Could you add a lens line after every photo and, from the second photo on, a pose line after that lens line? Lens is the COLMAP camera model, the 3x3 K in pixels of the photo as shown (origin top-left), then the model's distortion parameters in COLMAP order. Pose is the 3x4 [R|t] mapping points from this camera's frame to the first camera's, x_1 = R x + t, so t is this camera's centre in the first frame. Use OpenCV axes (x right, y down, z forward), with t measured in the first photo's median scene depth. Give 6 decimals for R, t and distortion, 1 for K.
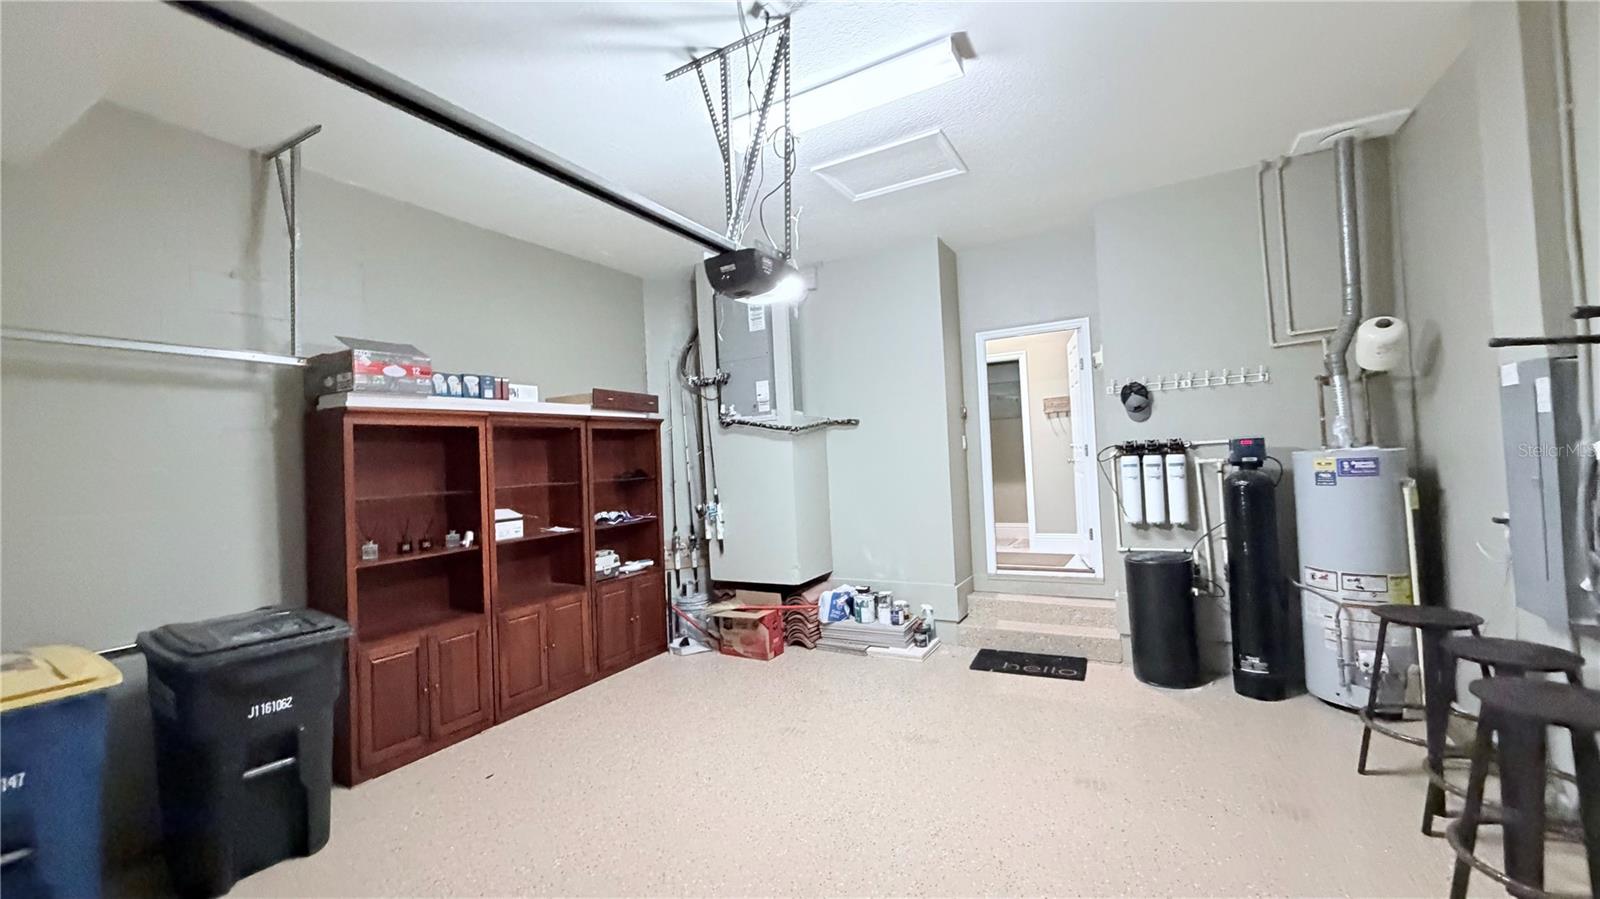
lens RADIAL K [[638.0, 0, 800.2], [0, 638.0, 445.7], [0, 0, 1]] dist [-0.002045, 0.000747]
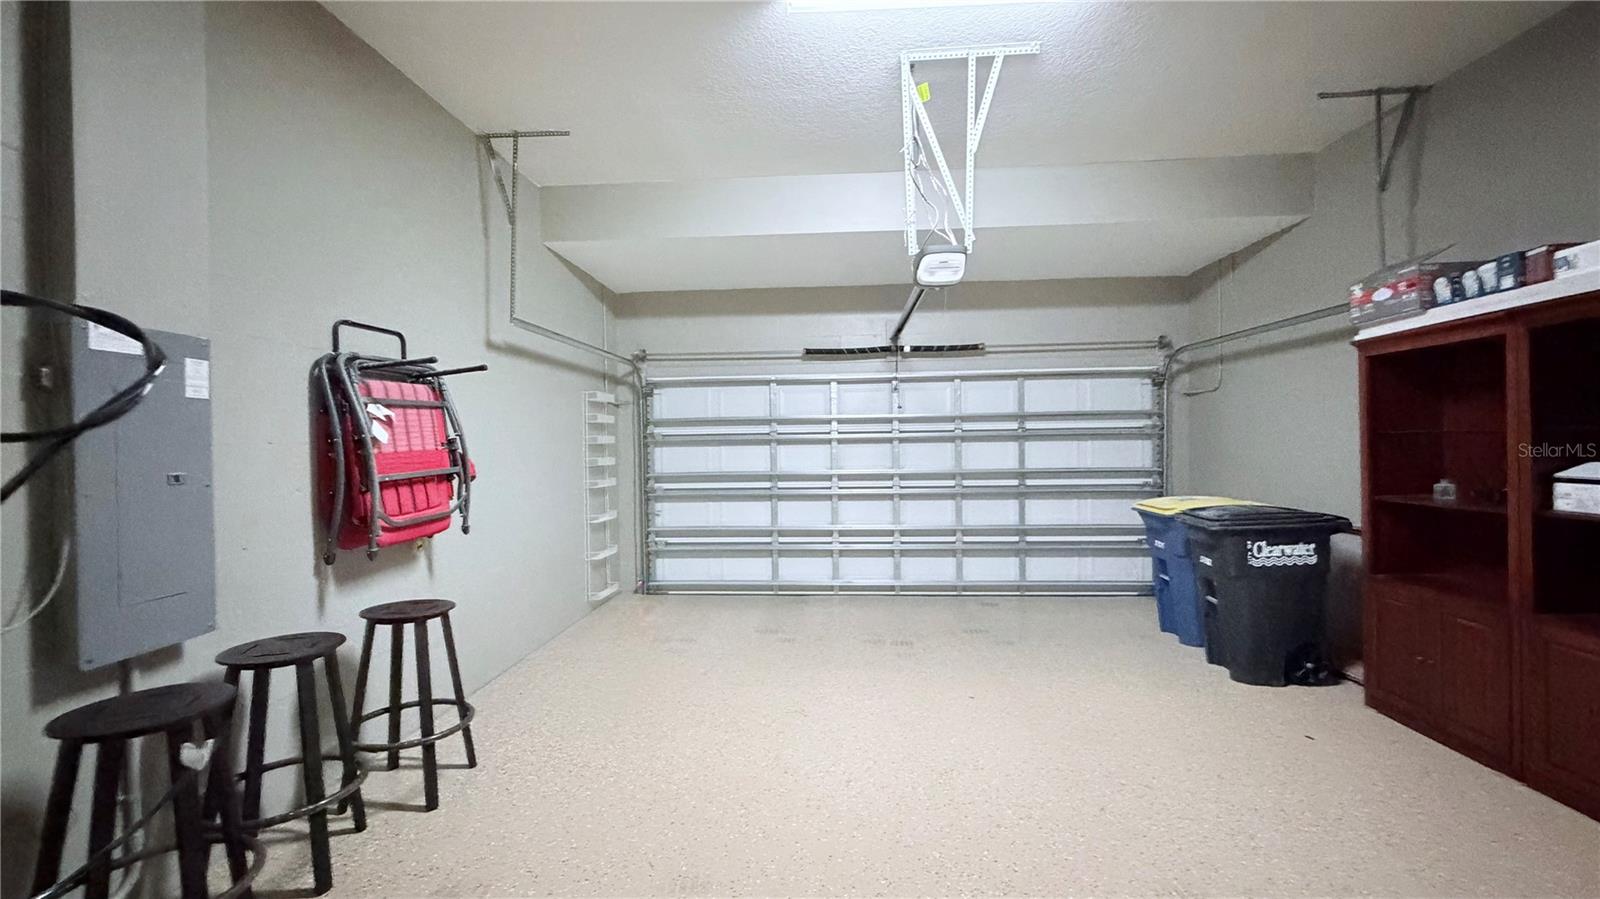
lens RADIAL K [[638.0, 0, 799.7], [0, 638.0, 442.9], [0, 0, 1]] dist [-0.002045, 0.000747]
pose [[-0.900257, 0.064883, -0.430496, 0.498337], [0.070927, 0.997479, 0.002013, 0.033189], [0.429542, -0.028721, -0.902590, 1.372002]]
